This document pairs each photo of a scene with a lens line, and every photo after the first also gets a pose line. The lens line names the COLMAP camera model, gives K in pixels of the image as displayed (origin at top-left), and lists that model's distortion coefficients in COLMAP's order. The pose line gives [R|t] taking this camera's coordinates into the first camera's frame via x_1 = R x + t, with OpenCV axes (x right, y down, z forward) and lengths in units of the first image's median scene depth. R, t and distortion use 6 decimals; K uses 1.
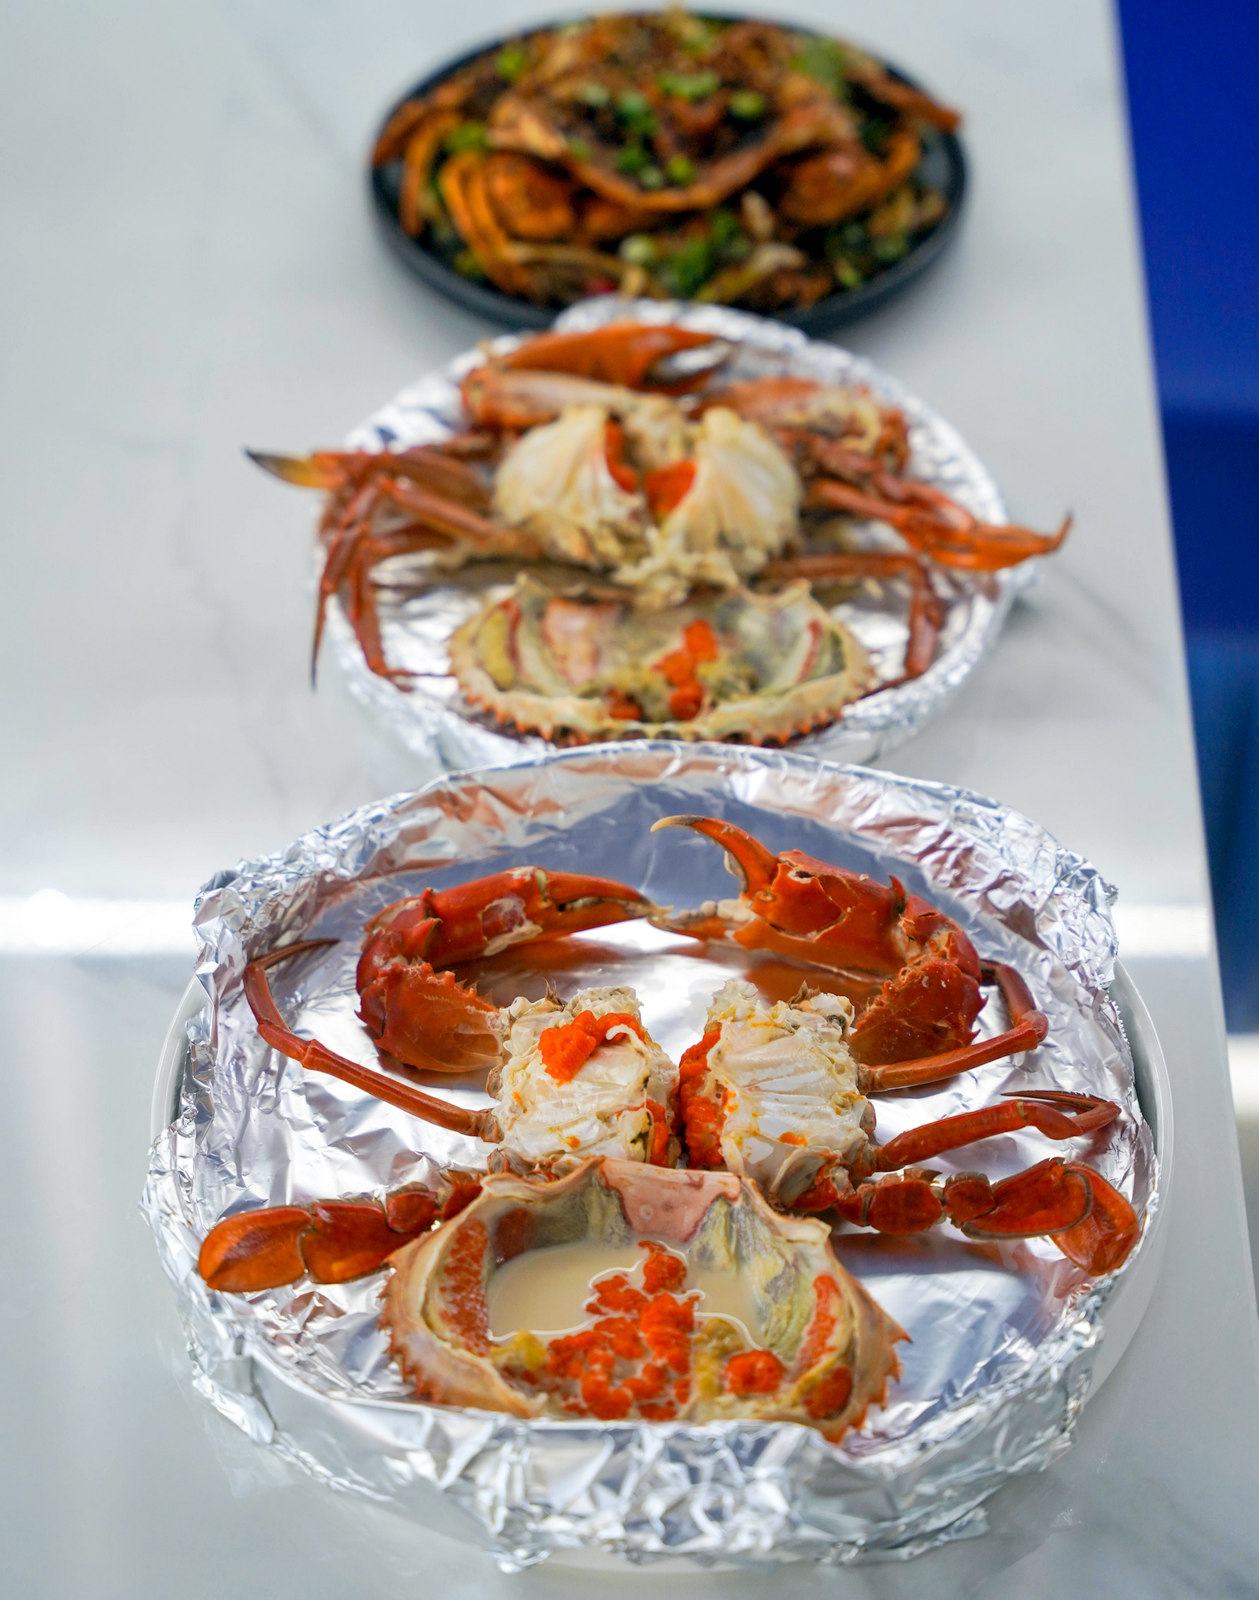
lens RADIAL K [[3652.6, 0, 627.2], [0, 3652.6, 800.5], [0, 0, 1]] dist [-0.000193, 0.000000]
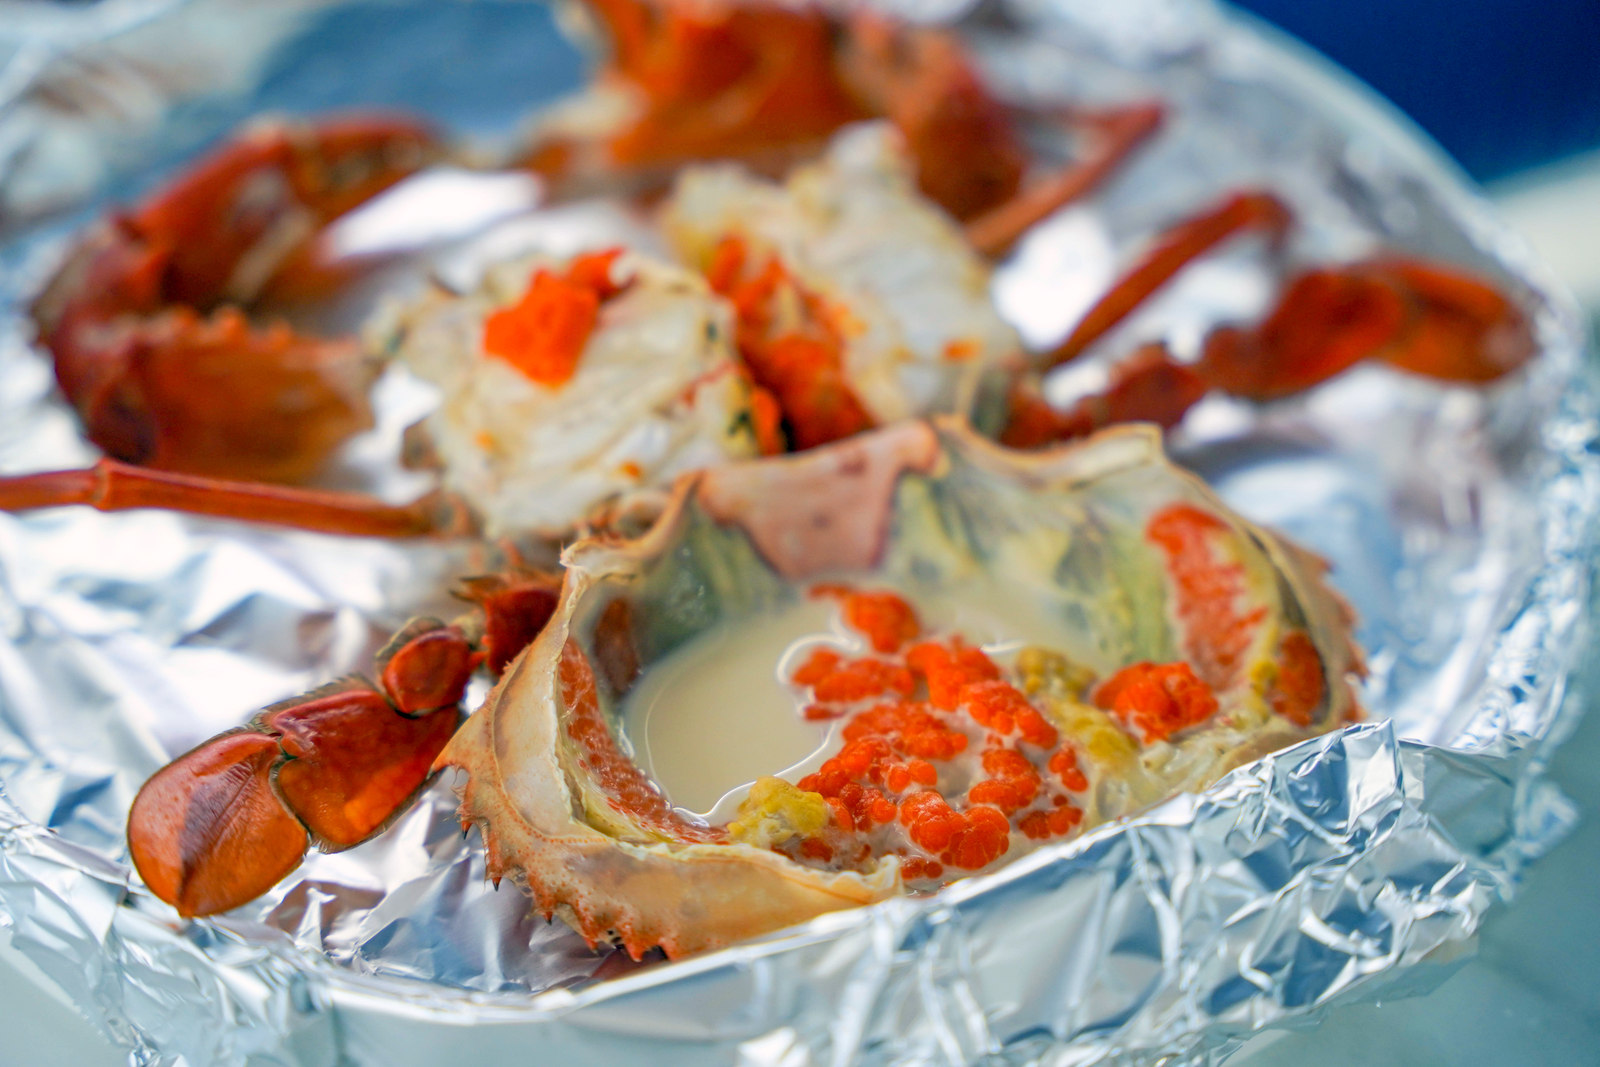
lens RADIAL K [[3149.8, 0, 796.3], [0, 3149.8, 531.5], [0, 0, 1]] dist [0.042842, 0.000000]
pose [[0.860724, -0.314698, 0.400150, -0.190979], [0.315382, 0.946659, 0.066112, 0.079277], [-0.399611, 0.069296, 0.914062, 0.554466]]
